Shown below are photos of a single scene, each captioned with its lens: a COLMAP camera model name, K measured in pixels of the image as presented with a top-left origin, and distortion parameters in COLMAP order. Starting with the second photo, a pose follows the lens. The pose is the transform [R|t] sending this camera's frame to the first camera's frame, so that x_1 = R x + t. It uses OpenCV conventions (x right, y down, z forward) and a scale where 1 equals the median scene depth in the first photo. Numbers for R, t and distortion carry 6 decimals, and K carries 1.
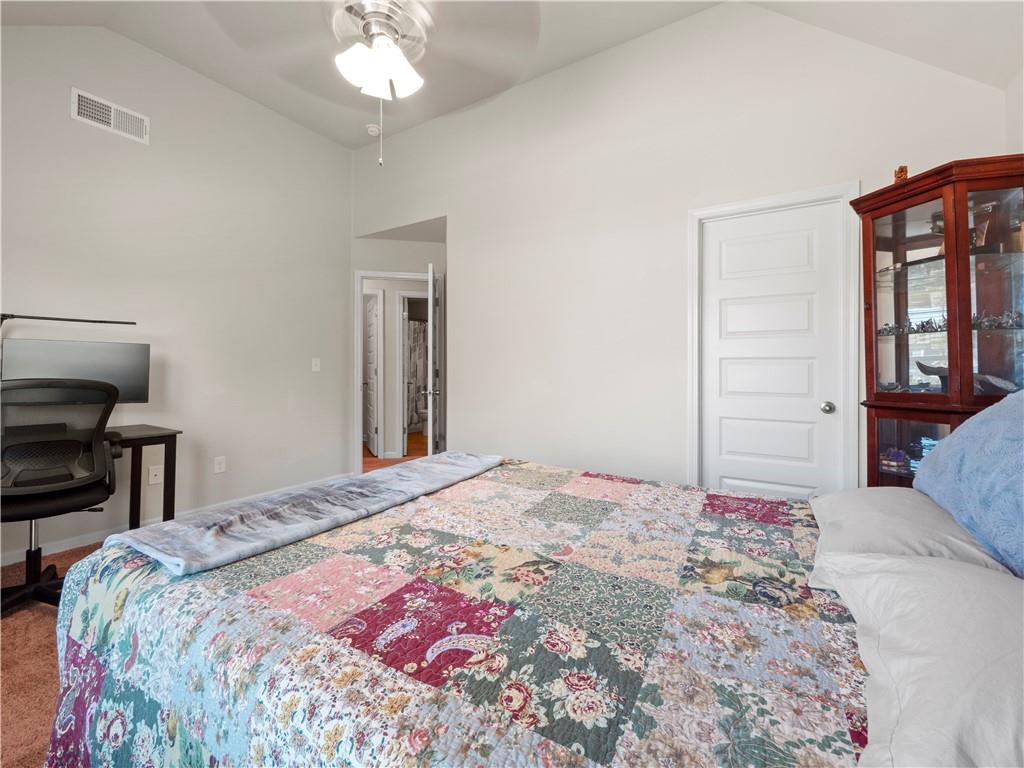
lens RADIAL K [[432.8, 0, 510.2], [0, 432.8, 383.1], [0, 0, 1]] dist [0.001353, 0.000151]
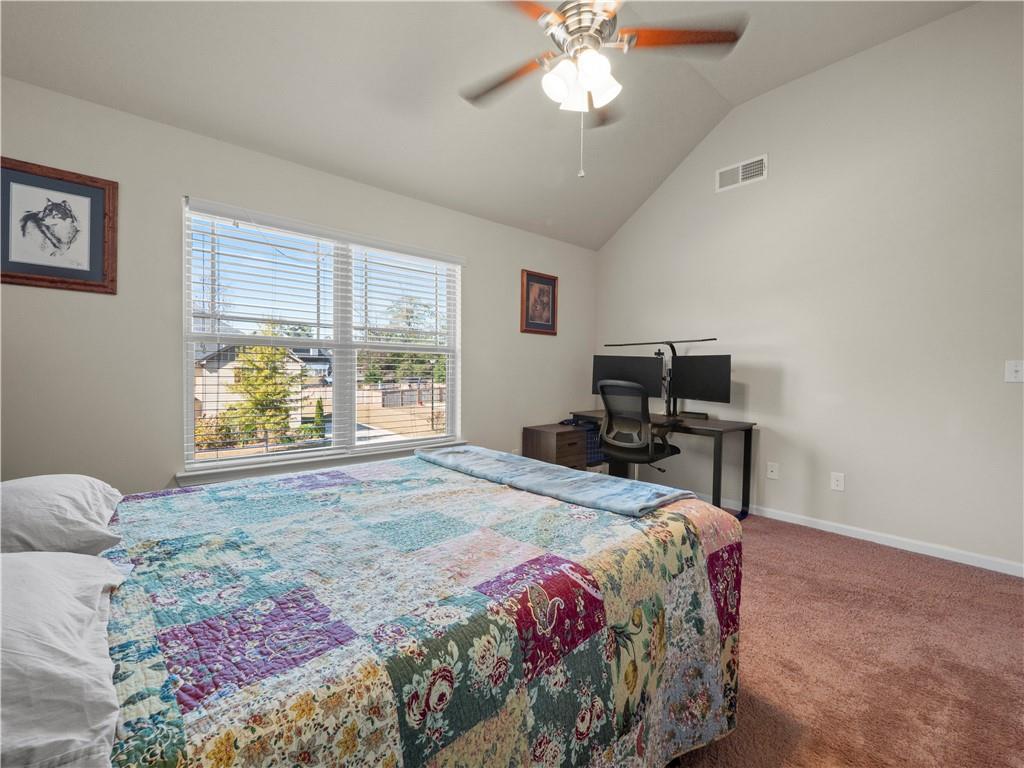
lens RADIAL K [[432.8, 0, 510.2], [0, 432.8, 383.1], [0, 0, 1]] dist [0.001353, 0.000151]
pose [[-0.274187, 0.016479, -0.961535, 1.156179], [-0.040076, 0.998789, 0.028546, -0.050073], [0.960841, 0.046362, -0.273195, 1.719035]]
